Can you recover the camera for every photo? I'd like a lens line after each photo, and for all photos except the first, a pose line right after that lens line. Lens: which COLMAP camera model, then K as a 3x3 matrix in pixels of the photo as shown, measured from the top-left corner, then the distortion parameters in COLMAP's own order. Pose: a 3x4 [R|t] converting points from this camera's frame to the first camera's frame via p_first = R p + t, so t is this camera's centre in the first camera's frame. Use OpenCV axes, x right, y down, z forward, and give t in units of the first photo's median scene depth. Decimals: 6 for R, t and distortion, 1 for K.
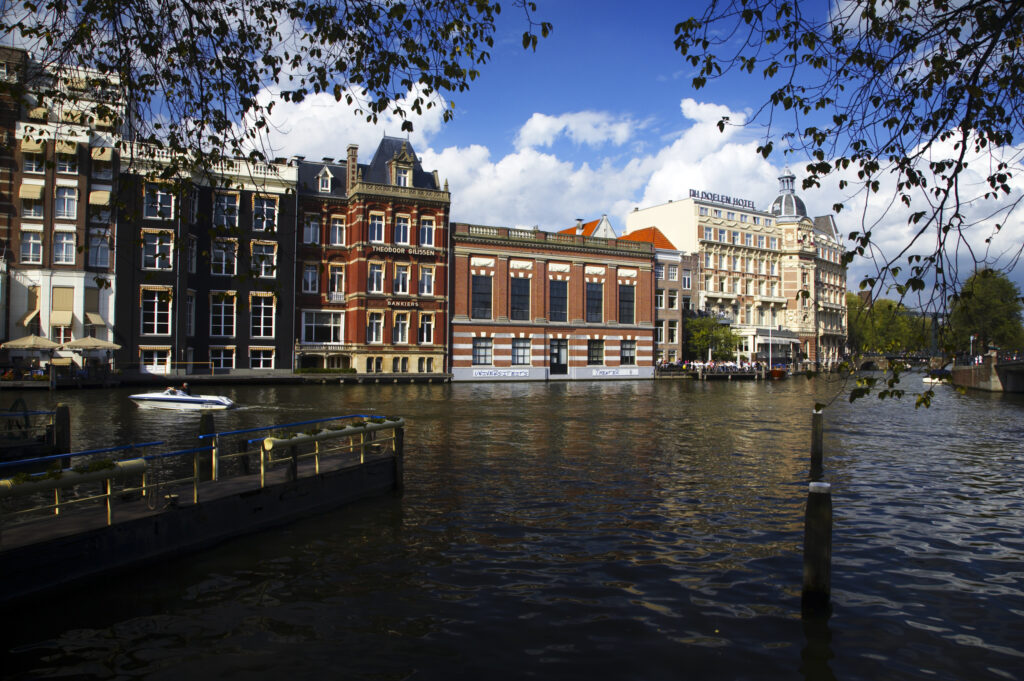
lens RADIAL K [[695.6, 0, 512.0], [0, 695.6, 340.5], [0, 0, 1]] dist [-0.119730, 0.062222]
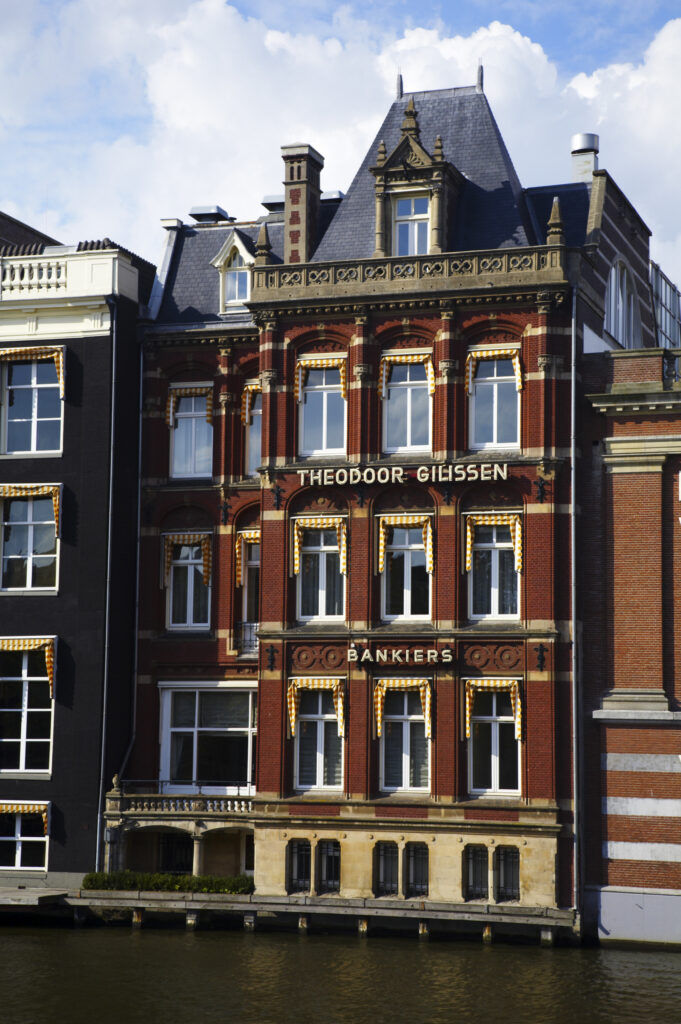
lens RADIAL K [[2129.3, 0, 340.5], [0, 2129.3, 512.0], [0, 0, 1]] dist [0.338855, 0.202588]
pose [[0.690740, -0.081542, -0.718491, 0.472433], [0.002303, 0.993865, -0.110580, -0.013705], [0.723099, 0.074727, 0.686690, 0.359994]]
